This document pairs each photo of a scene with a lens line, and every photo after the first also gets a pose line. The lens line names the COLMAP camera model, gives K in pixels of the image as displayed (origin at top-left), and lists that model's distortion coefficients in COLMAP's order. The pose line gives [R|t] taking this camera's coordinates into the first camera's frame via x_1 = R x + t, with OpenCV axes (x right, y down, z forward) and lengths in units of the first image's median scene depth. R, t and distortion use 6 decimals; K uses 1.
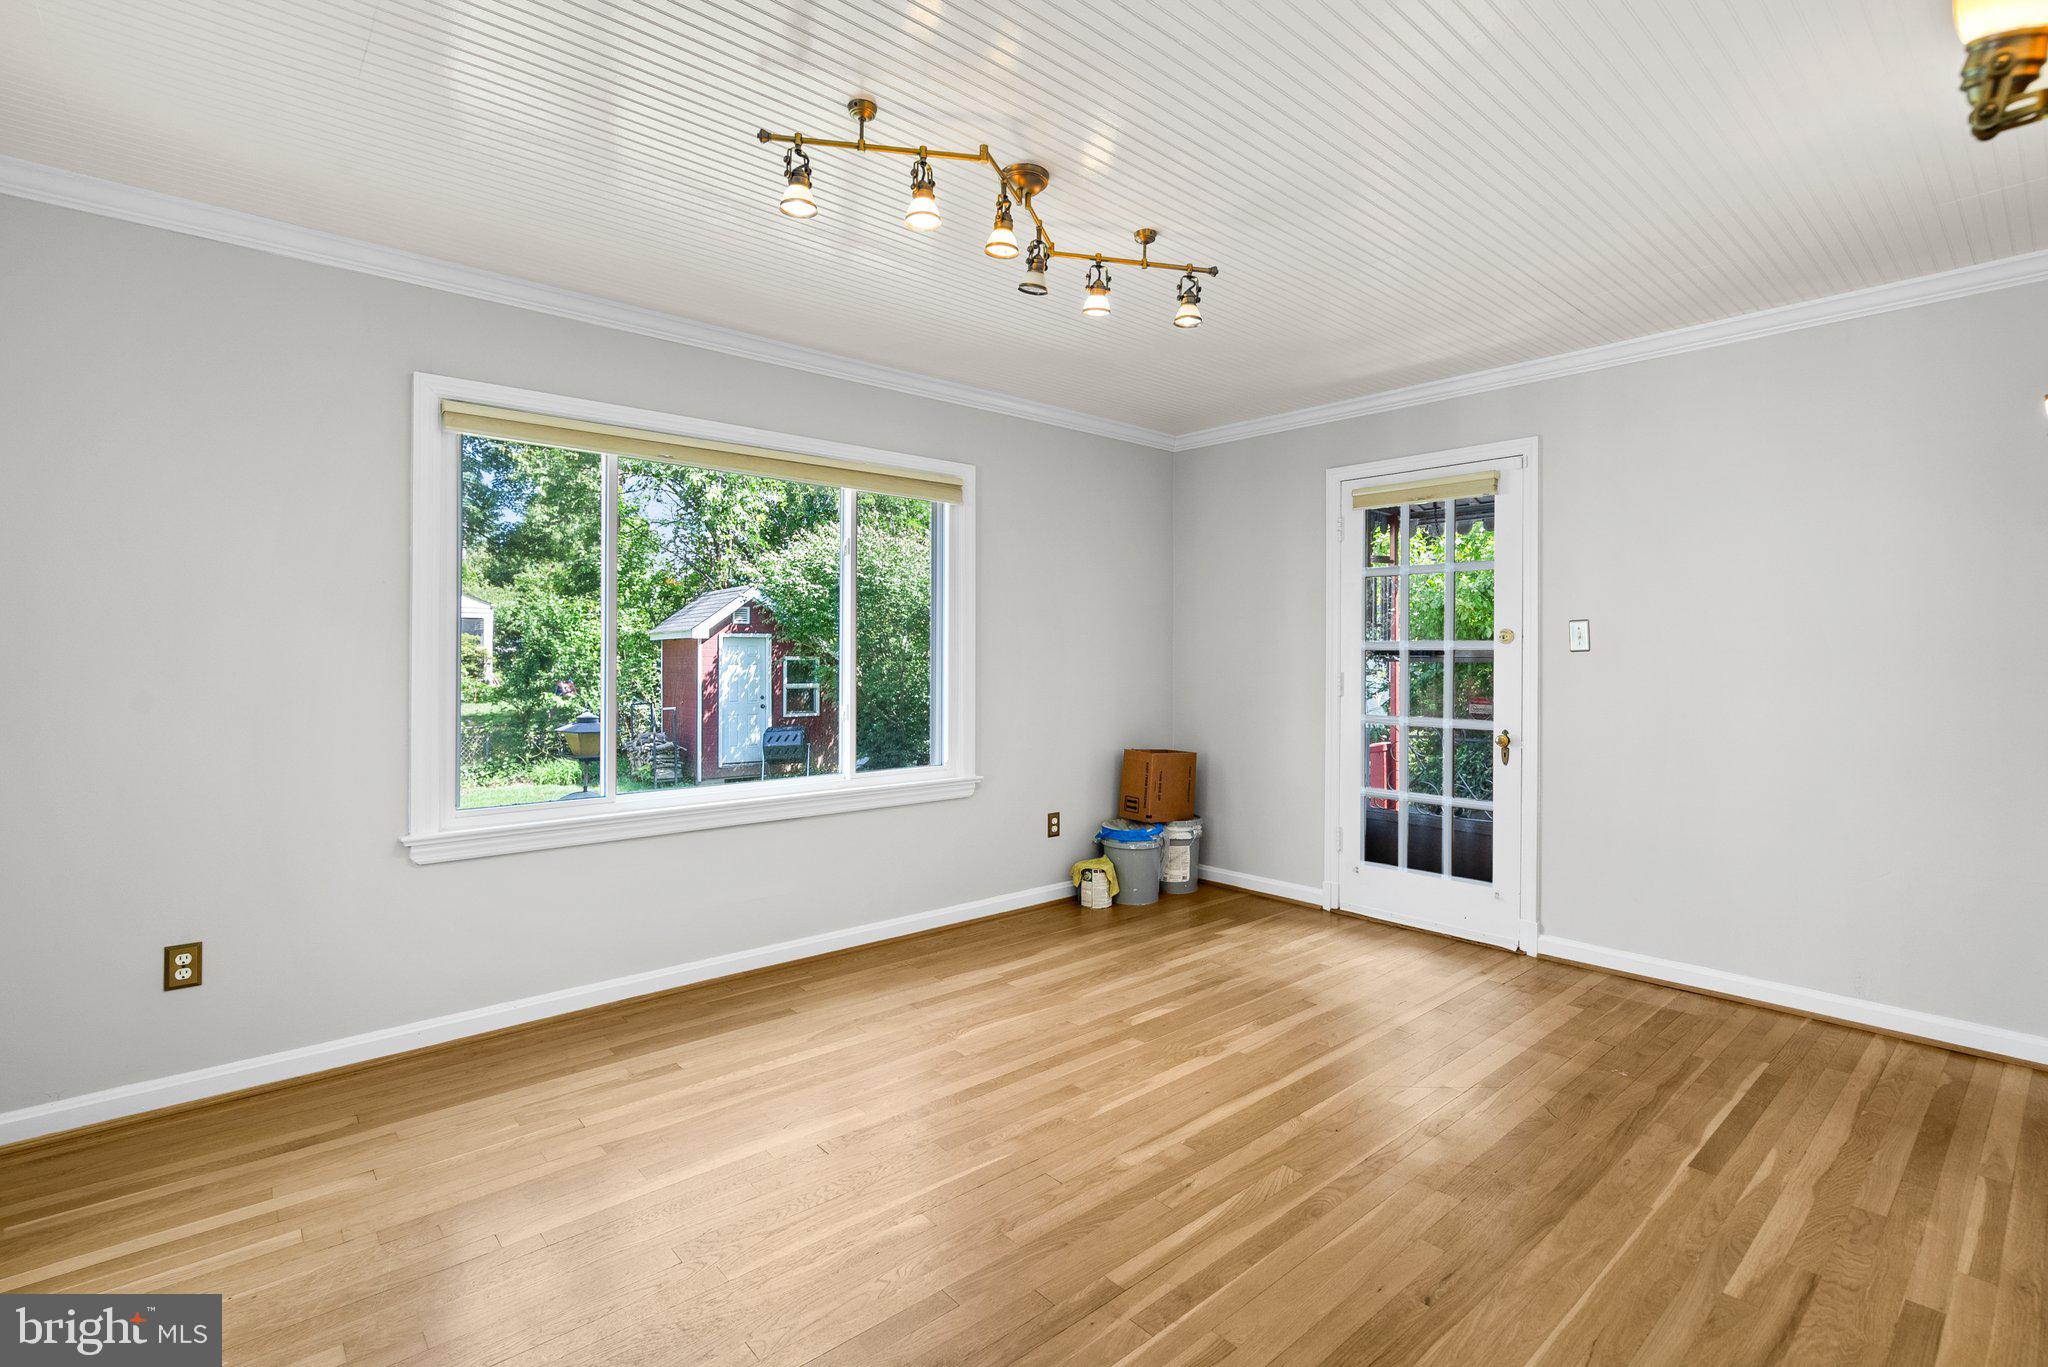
lens RADIAL K [[949.4, 0, 1030.4], [0, 949.4, 663.7], [0, 0, 1]] dist [0.000205, -0.000044]
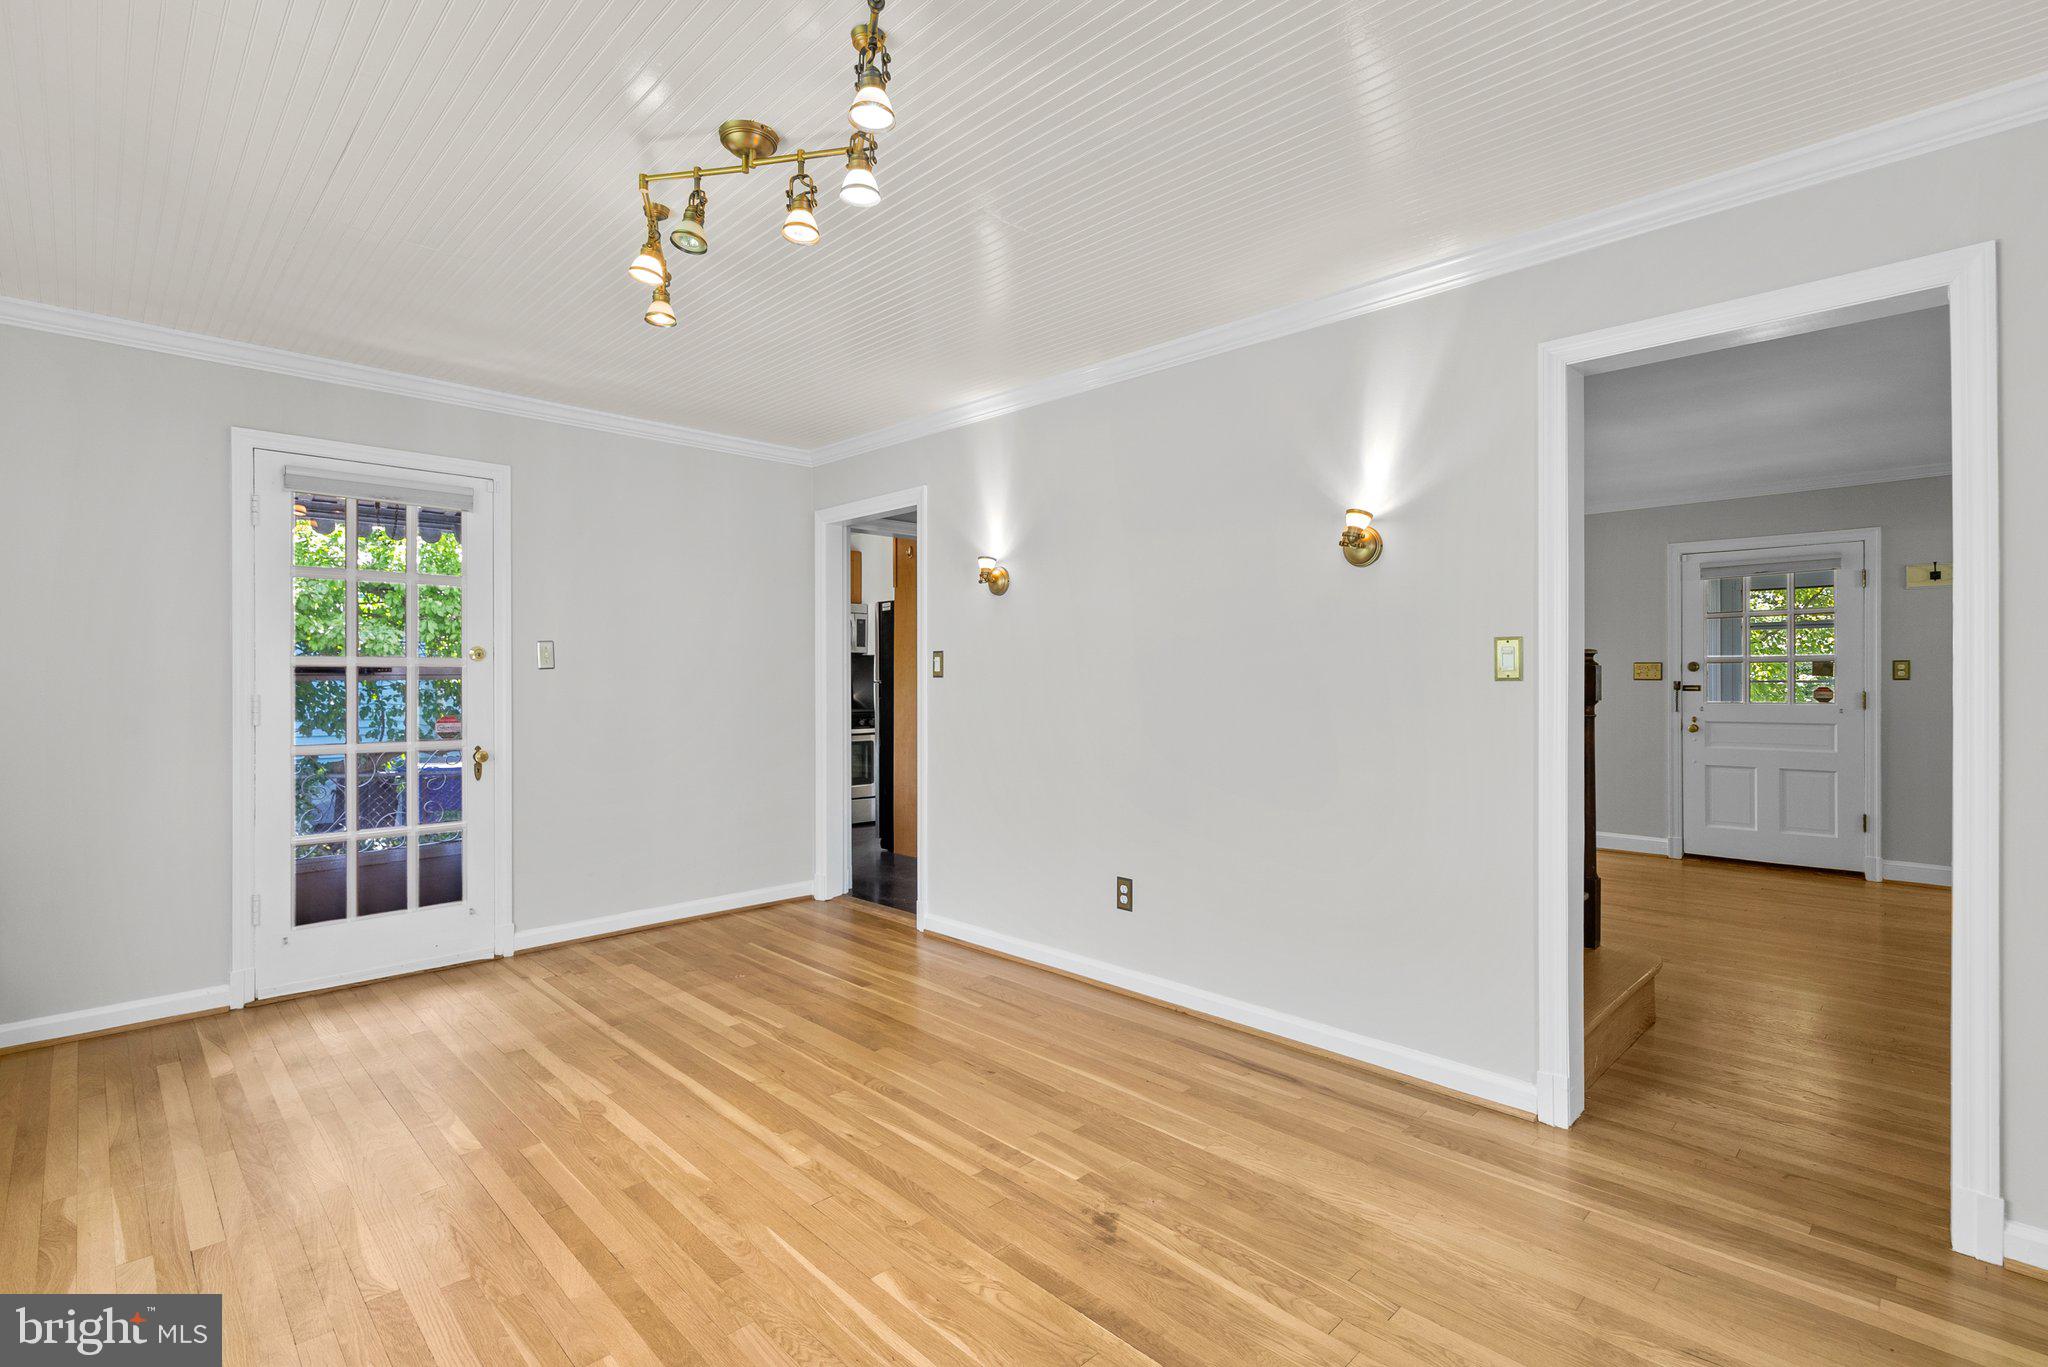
lens RADIAL K [[949.4, 0, 1023.7], [0, 949.4, 682.6], [0, 0, 1]] dist [0.000205, -0.000044]
pose [[-0.056647, -0.010622, 0.998338, -0.610918], [0.009674, 0.999891, 0.011187, -0.003574], [-0.998347, 0.010292, -0.056538, 0.530810]]
